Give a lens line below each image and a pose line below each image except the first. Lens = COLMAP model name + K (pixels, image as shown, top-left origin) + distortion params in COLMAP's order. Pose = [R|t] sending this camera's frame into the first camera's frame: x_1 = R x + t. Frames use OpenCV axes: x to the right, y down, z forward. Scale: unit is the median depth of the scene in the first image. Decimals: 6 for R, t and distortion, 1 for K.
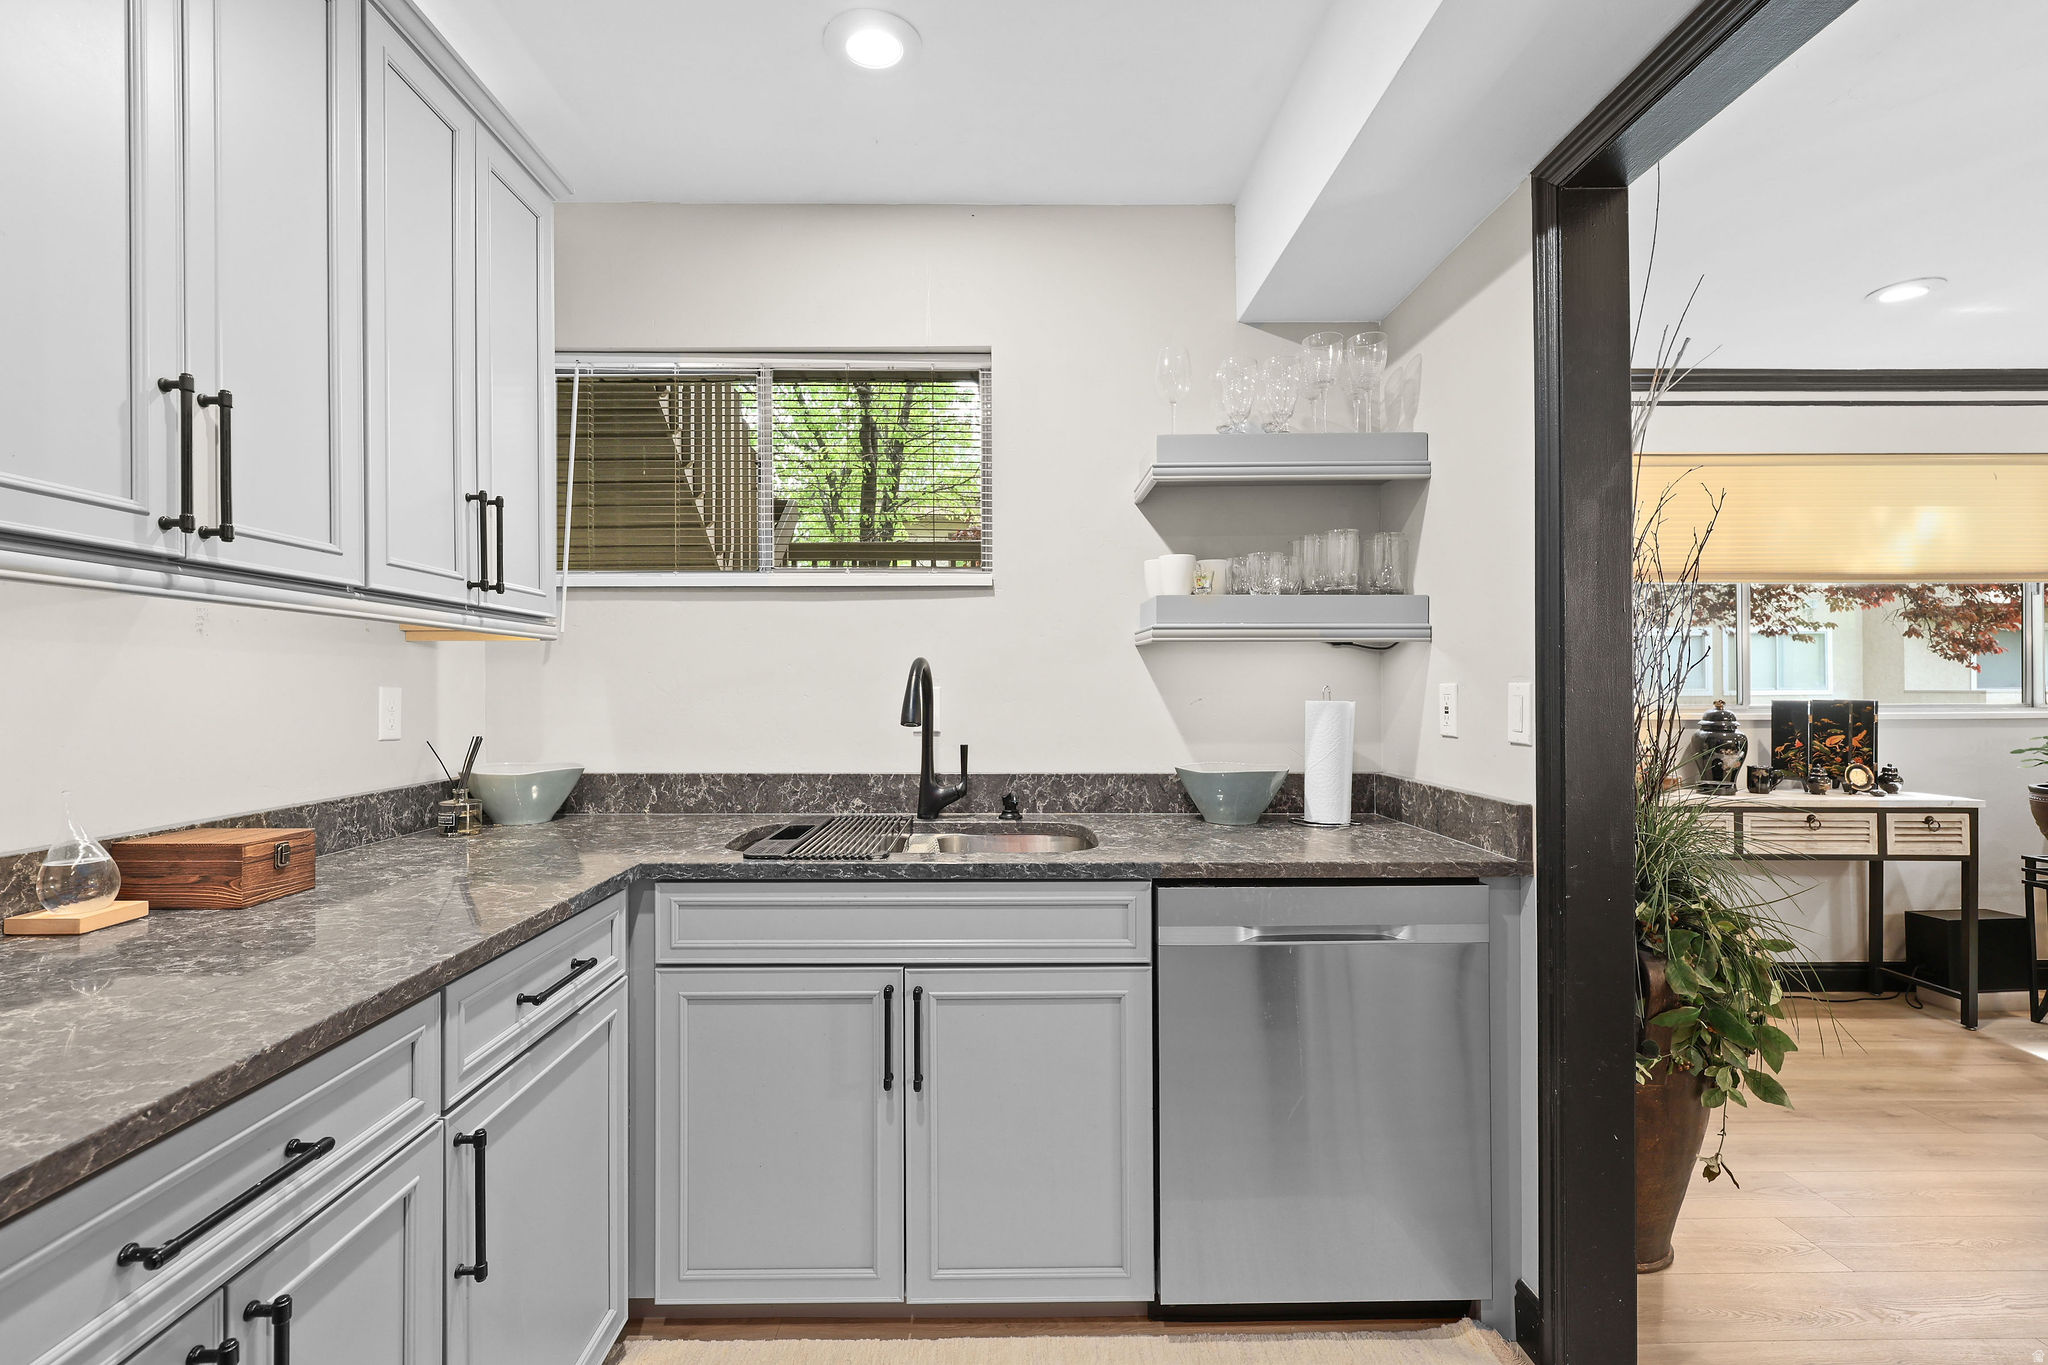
lens RADIAL K [[918.1, 0, 1021.0], [0, 918.1, 671.5], [0, 0, 1]] dist [0.001945, 0.000367]
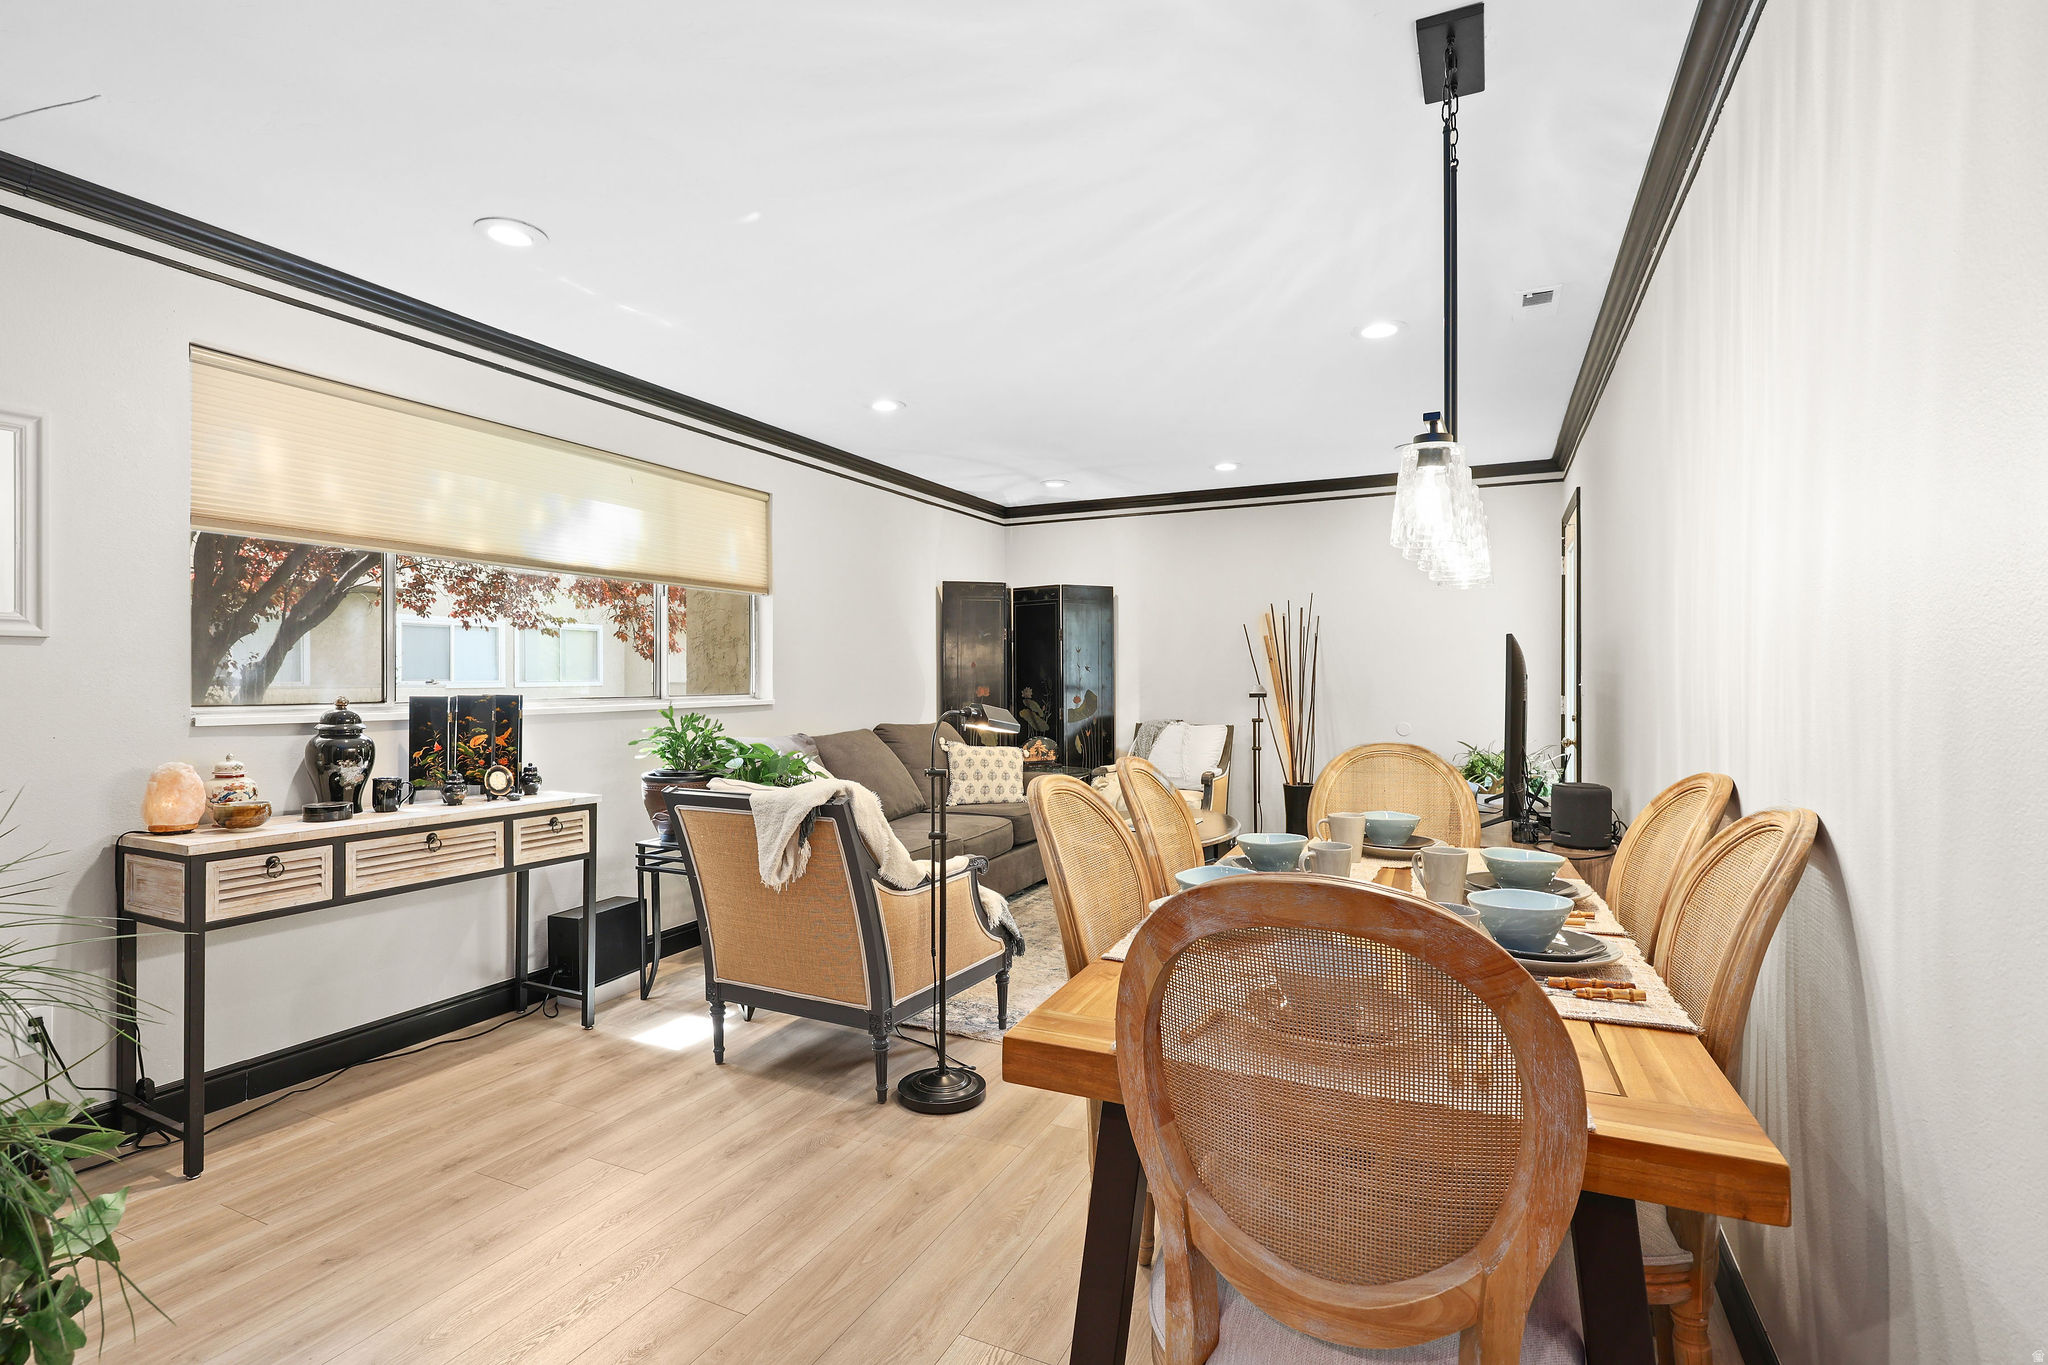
lens RADIAL K [[968.5, 0, 1024.0], [0, 968.5, 682.5], [0, 0, 1]] dist [0.002335, 0.000265]
pose [[0.439518, -0.002250, 0.898231, 0.283898], [-0.014713, 0.999845, 0.009704, 0.002661], [-0.898113, -0.017481, 0.439416, 0.125980]]
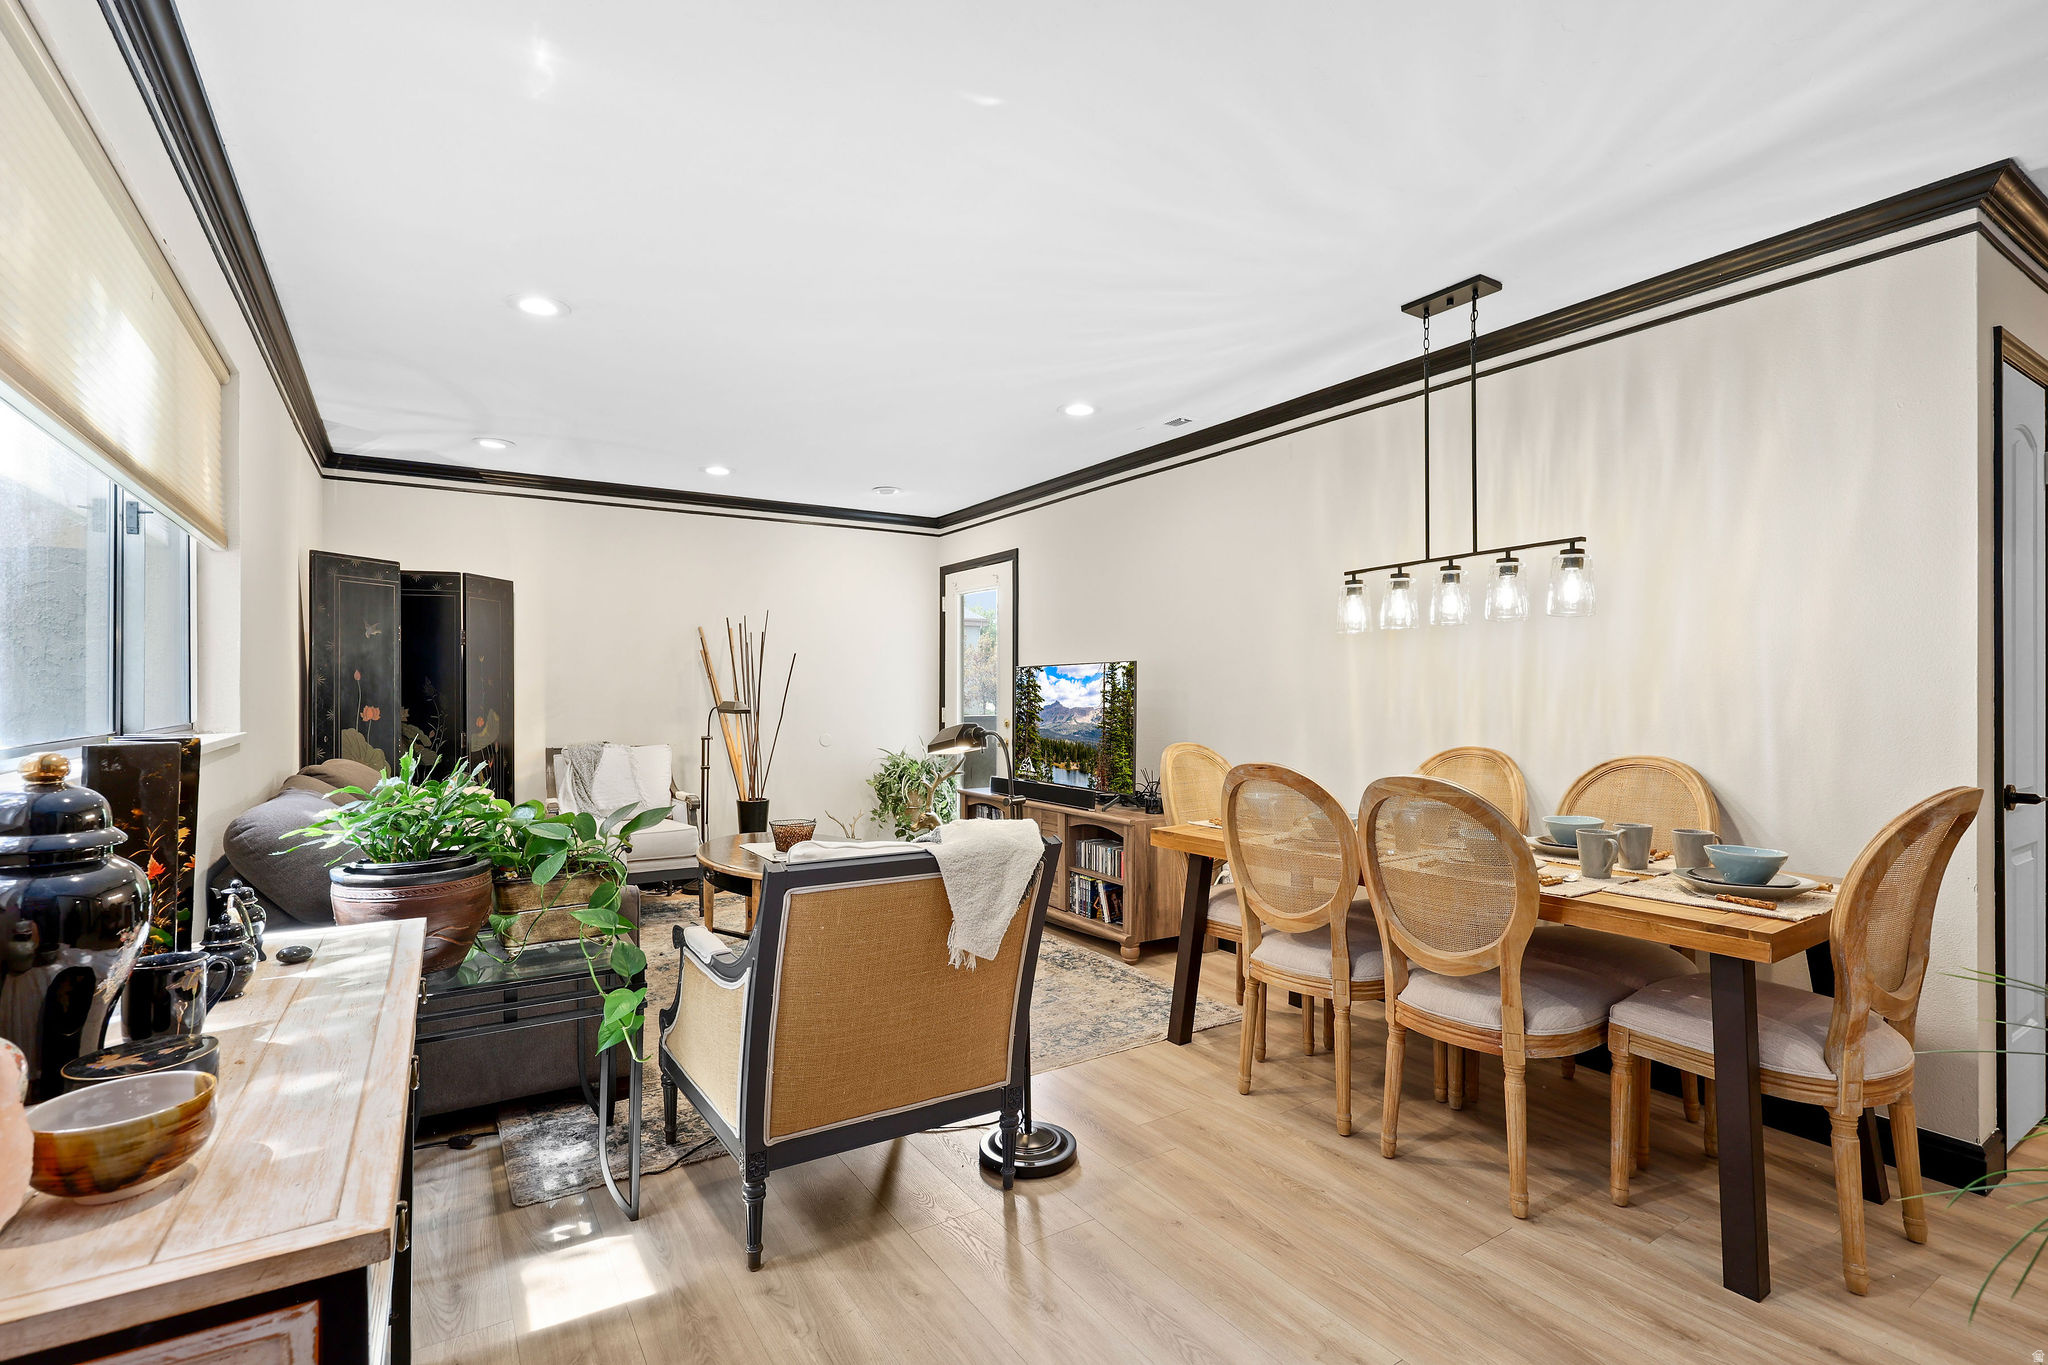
lens RADIAL K [[934.0, 0, 1025.7], [0, 934.0, 693.3], [0, 0, 1]] dist [-0.001487, -0.000012]
pose [[-0.522509, 0.001825, 0.852632, 0.376027], [-0.011711, 0.999888, -0.009317, 0.012899], [-0.852553, -0.014853, -0.522430, 0.908077]]
